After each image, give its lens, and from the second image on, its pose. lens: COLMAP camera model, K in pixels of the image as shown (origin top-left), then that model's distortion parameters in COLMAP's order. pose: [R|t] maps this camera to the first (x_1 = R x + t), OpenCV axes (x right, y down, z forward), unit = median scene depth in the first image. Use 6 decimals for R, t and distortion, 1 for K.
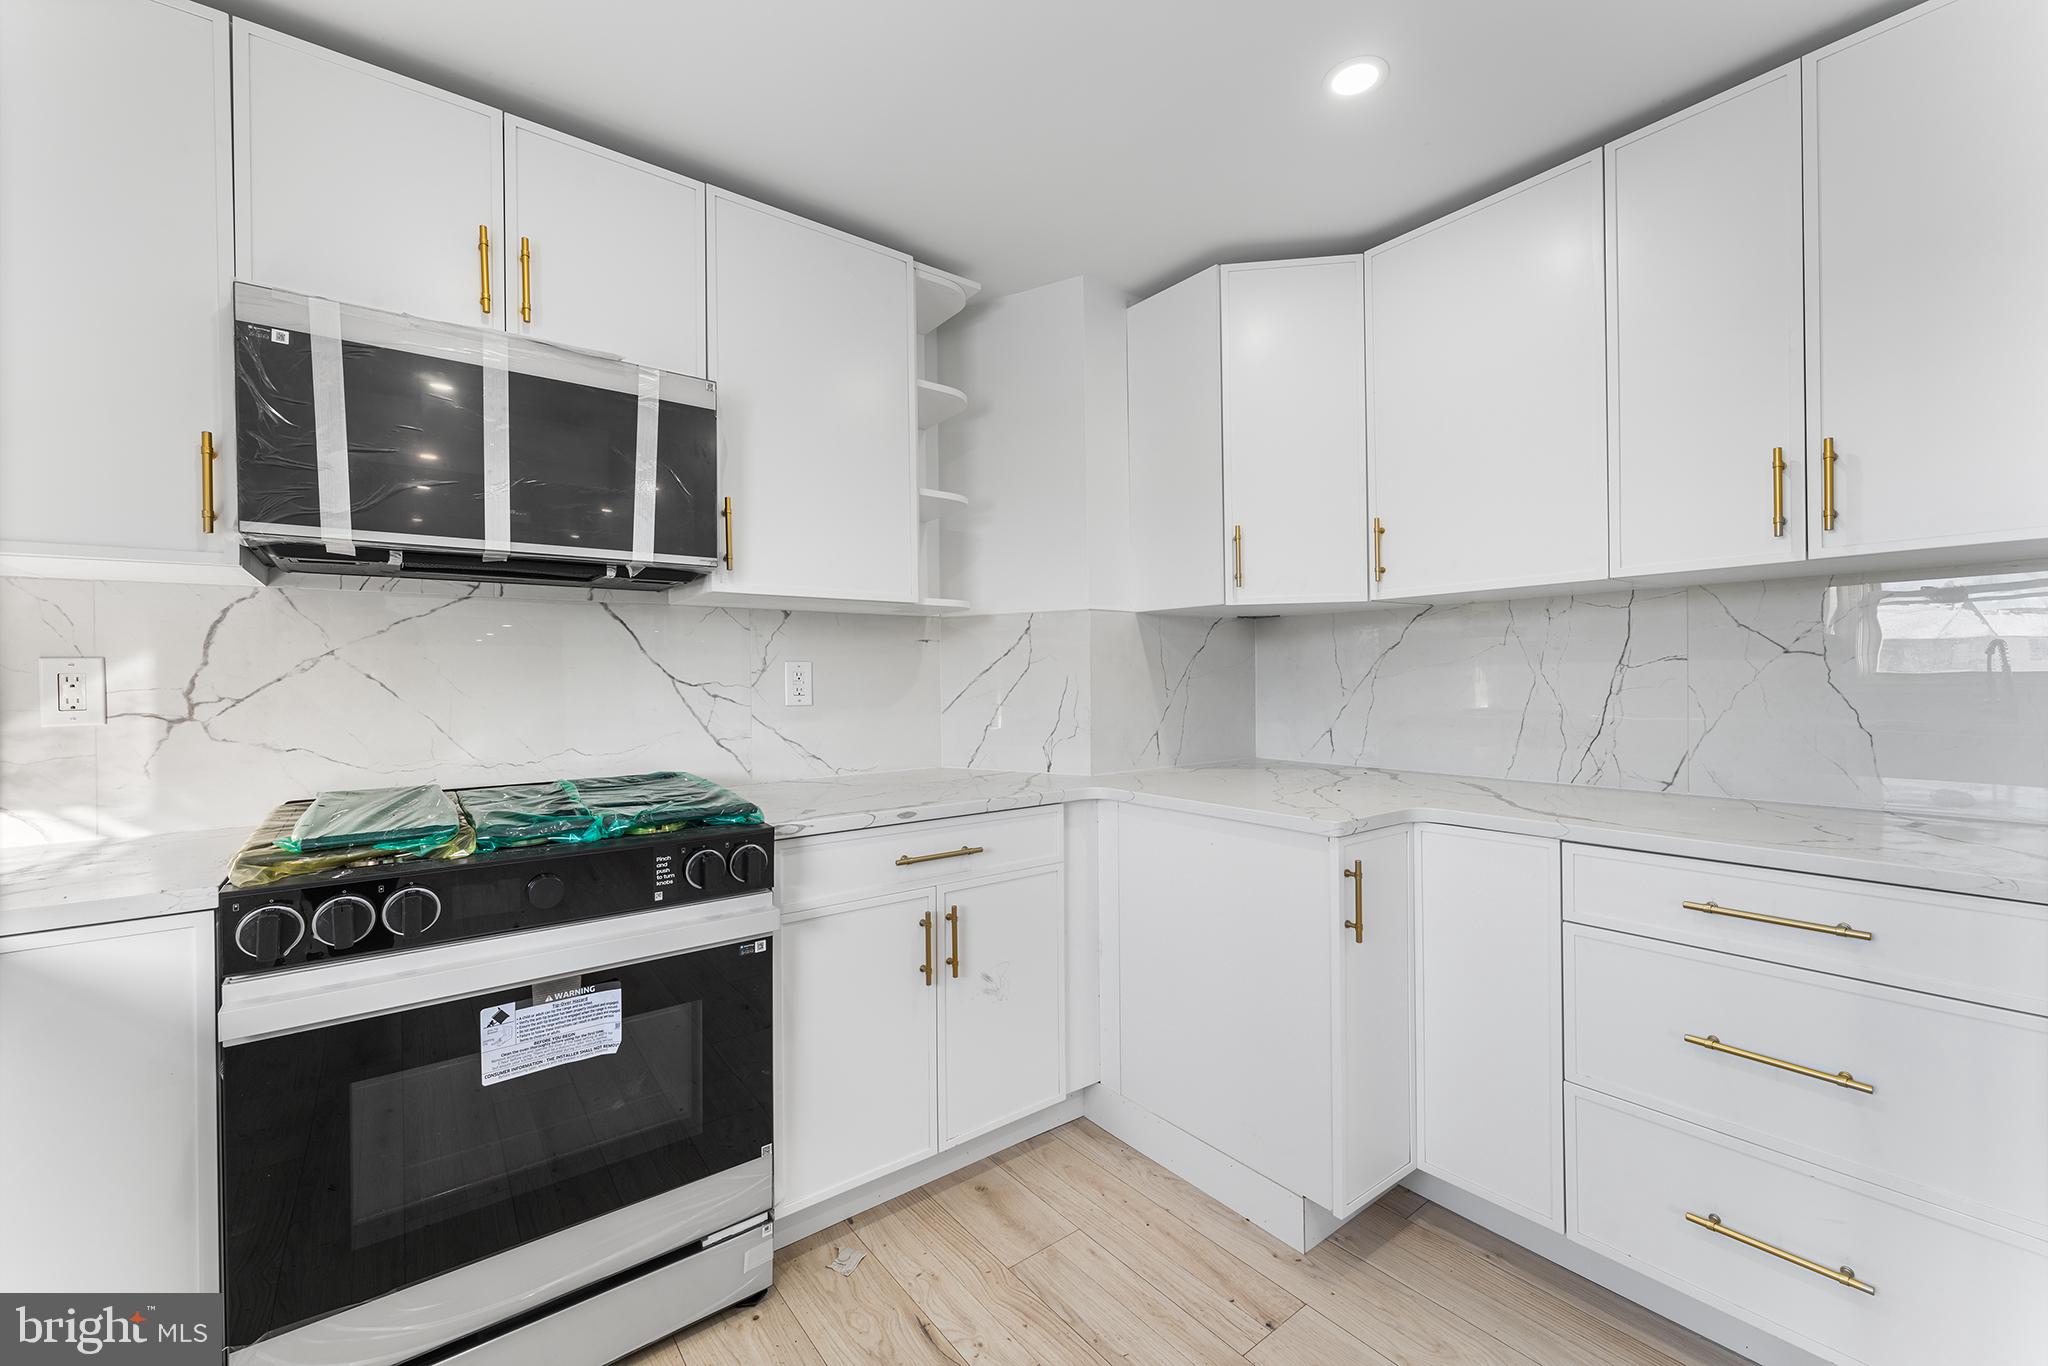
lens RADIAL K [[822.4, 0, 1029.5], [0, 822.4, 683.6], [0, 0, 1]] dist [-0.001256, 0.000237]
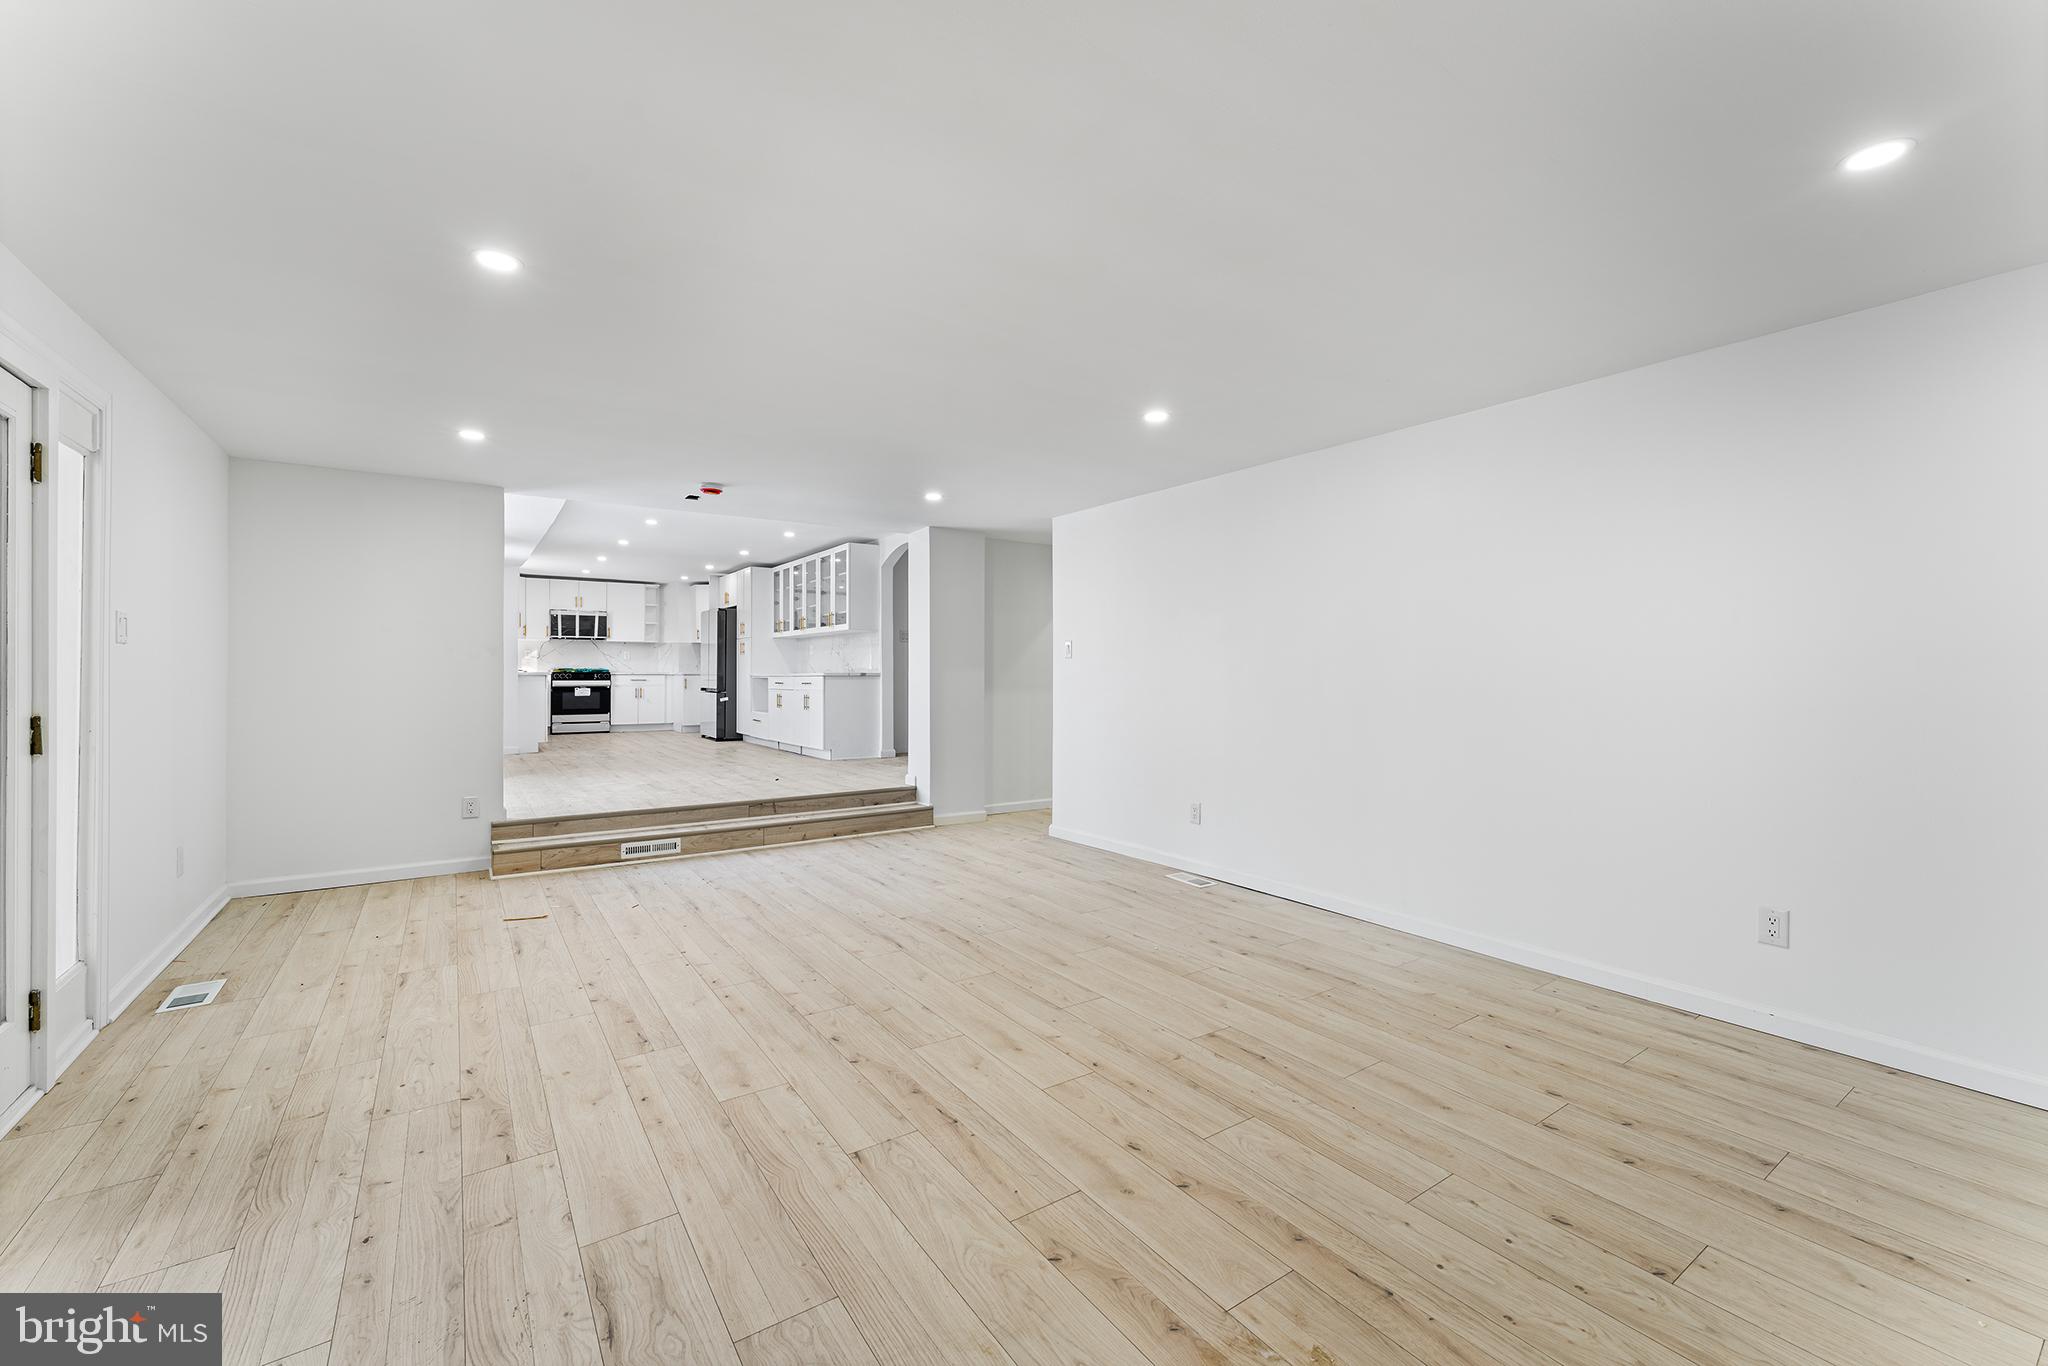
lens RADIAL K [[822.4, 0, 1029.3], [0, 822.4, 670.2], [0, 0, 1]] dist [-0.001256, 0.000237]
pose [[0.998719, 0.013847, -0.048659, 4.396040], [-0.014133, 0.999885, -0.005548, 0.150761], [0.048577, 0.006229, 0.998800, -7.193149]]
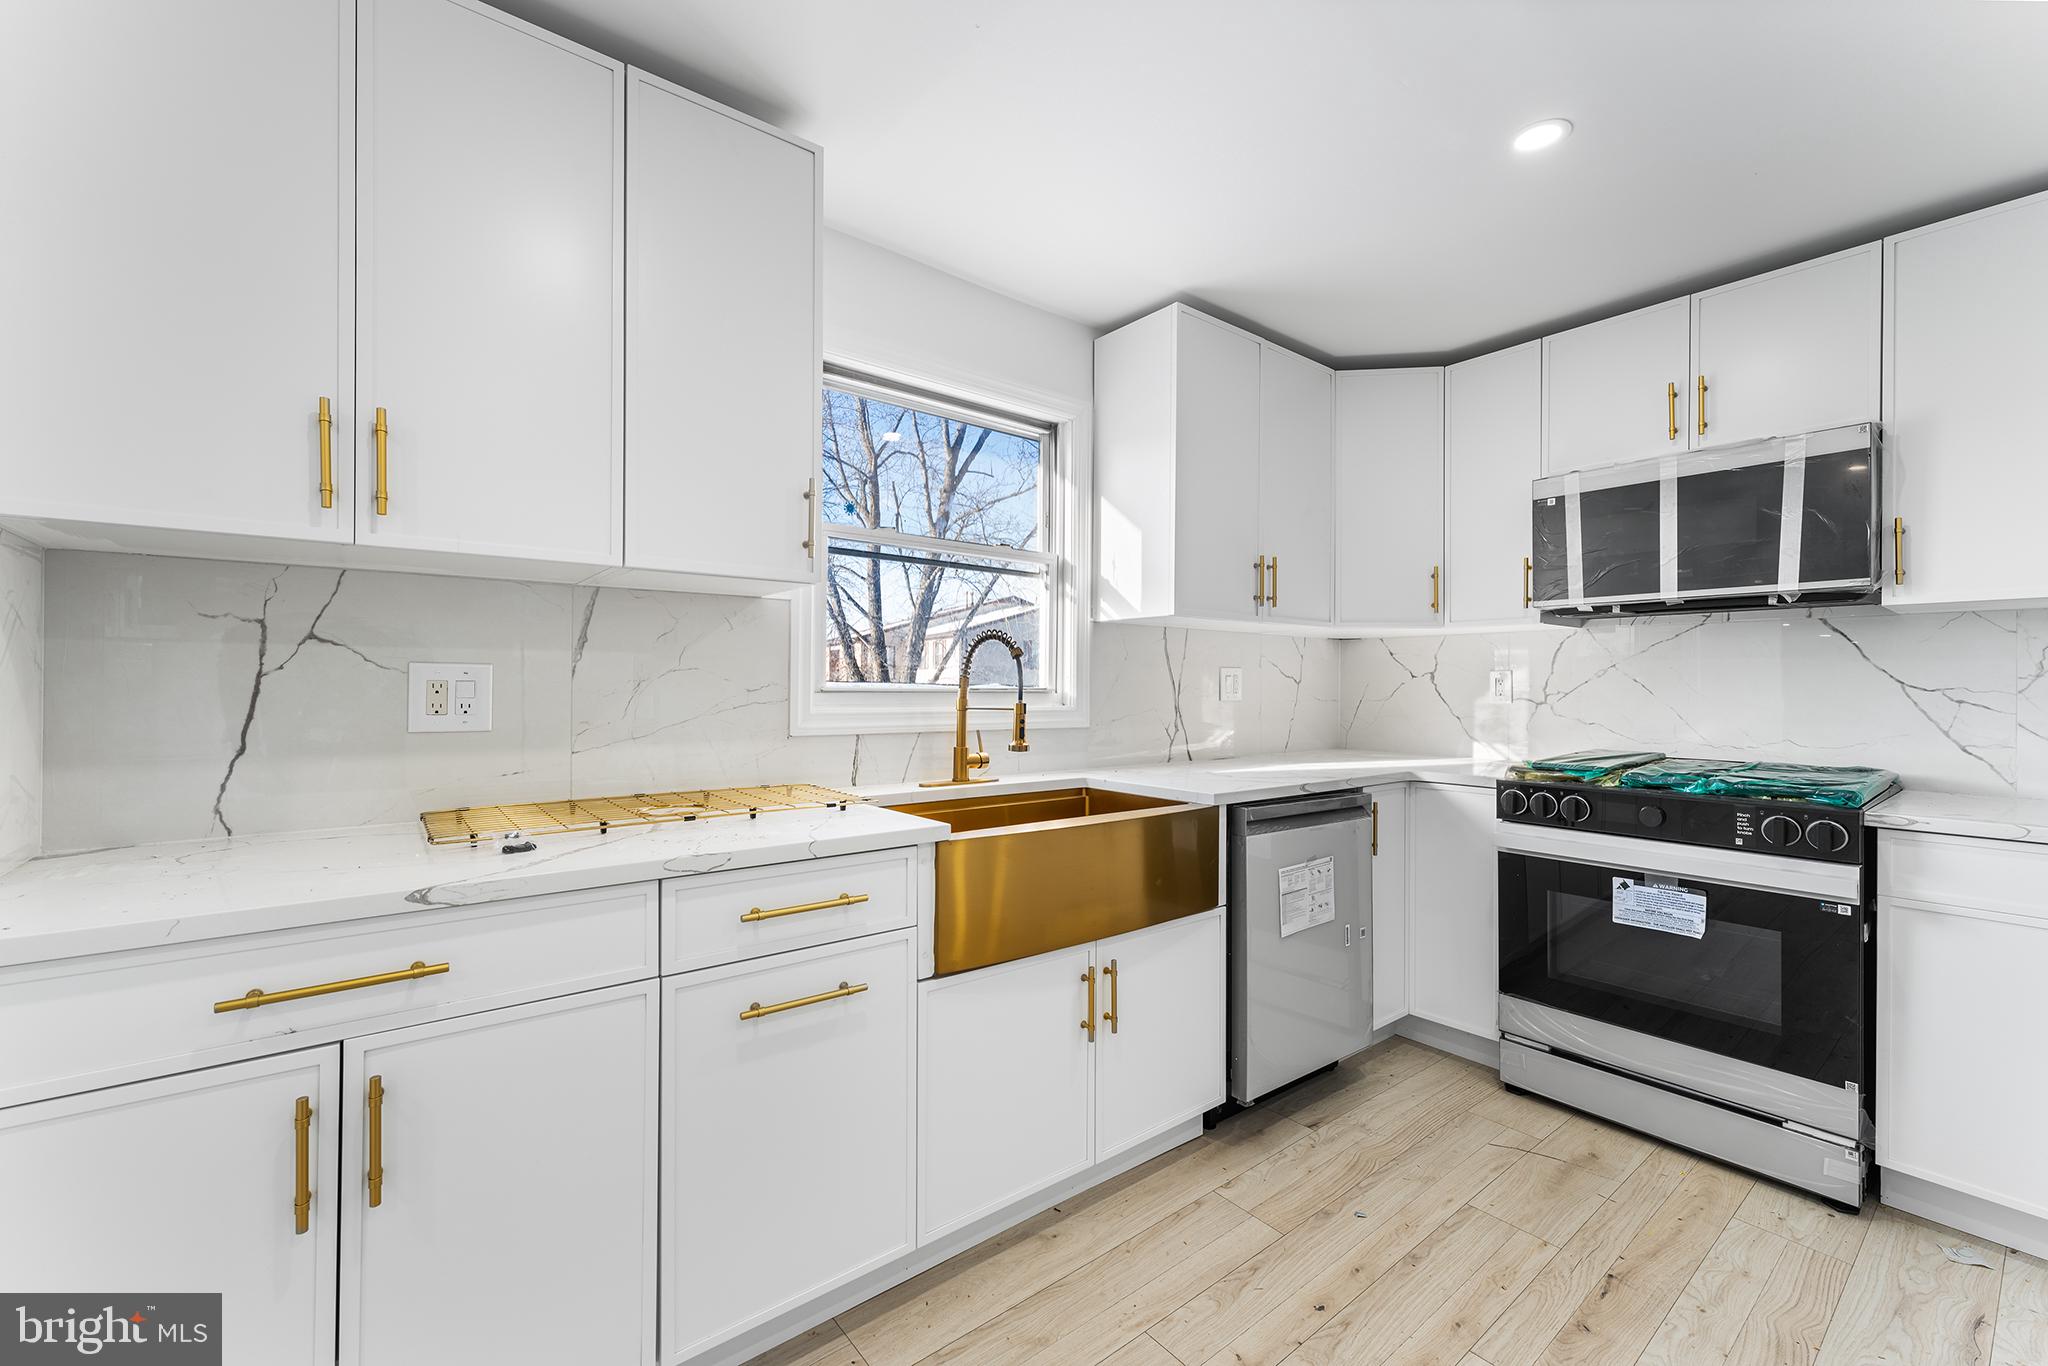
lens RADIAL K [[822.4, 0, 1039.7], [0, 822.4, 684.6], [0, 0, 1]] dist [-0.001256, 0.000237]
pose [[0.028356, 0.013110, -0.999512, 0.871368], [-0.010240, 0.999865, 0.012824, -0.010428], [0.999545, 0.009871, 0.028487, -0.211928]]
